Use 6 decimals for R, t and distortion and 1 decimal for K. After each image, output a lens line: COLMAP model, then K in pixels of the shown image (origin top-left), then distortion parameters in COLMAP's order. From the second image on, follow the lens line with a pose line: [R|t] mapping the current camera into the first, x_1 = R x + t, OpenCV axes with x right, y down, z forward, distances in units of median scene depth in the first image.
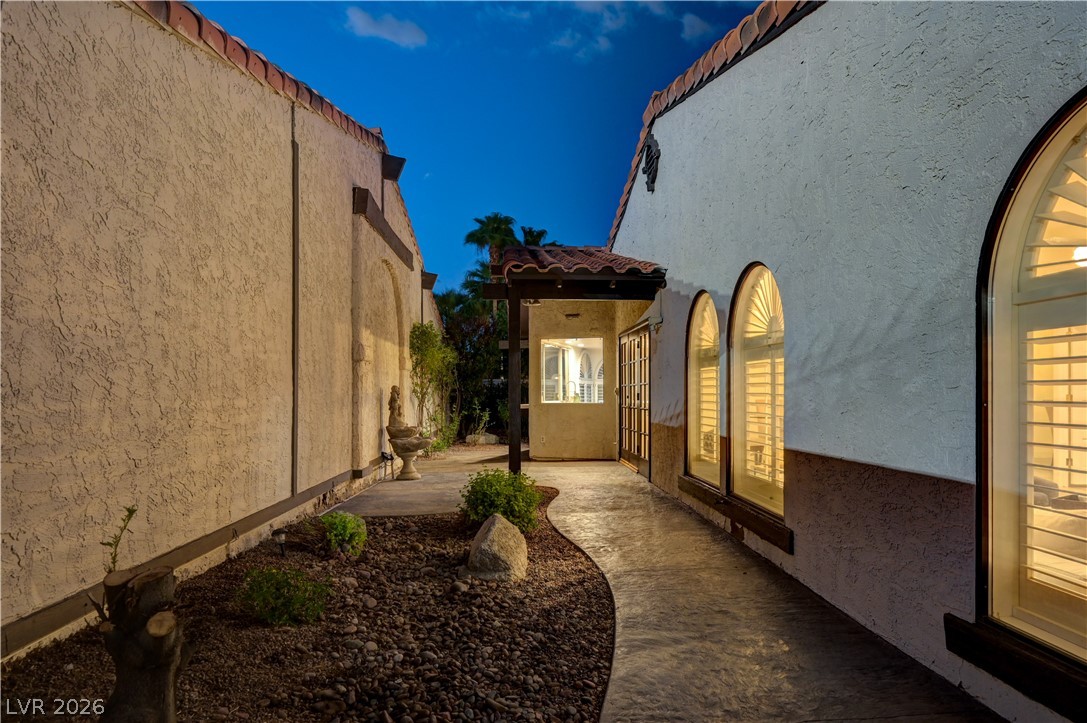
lens RADIAL K [[662.3, 0, 544.9], [0, 662.3, 395.1], [0, 0, 1]] dist [-0.007385, -0.003067]
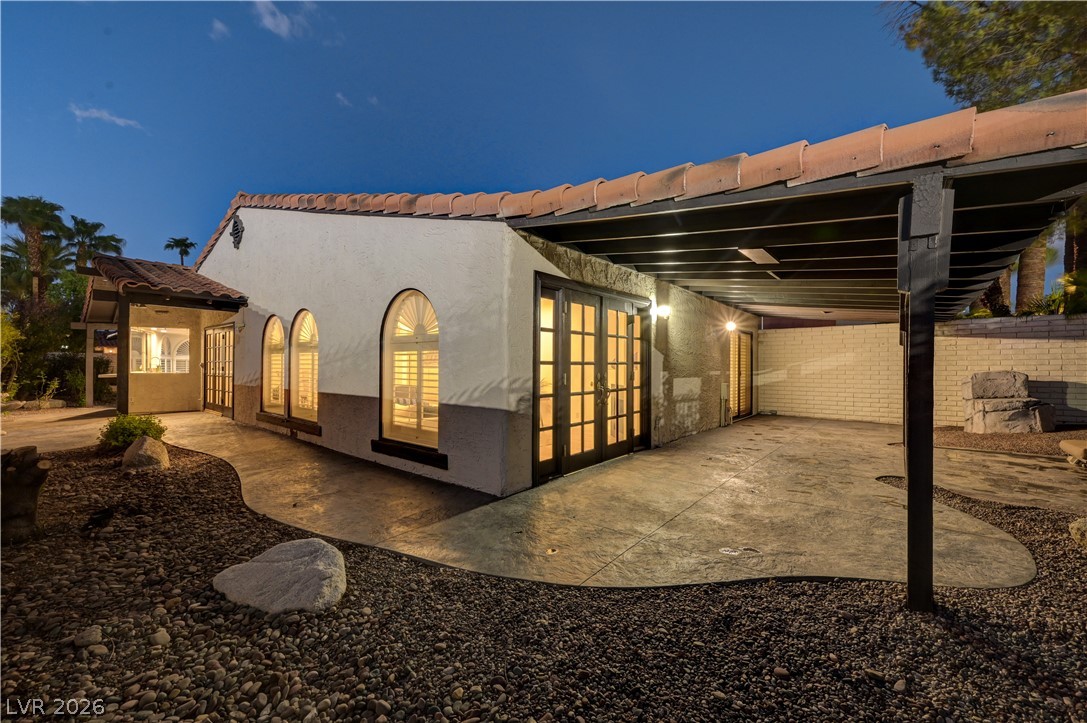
lens RADIAL K [[423.8, 0, 544.9], [0, 423.8, 366.5], [0, 0, 1]] dist [-0.002743, -0.000916]
pose [[0.671497, 0.006902, 0.740975, -0.144005], [-0.006213, 0.999974, -0.003685, -0.006851], [-0.740981, -0.002129, 0.671522, -0.414019]]
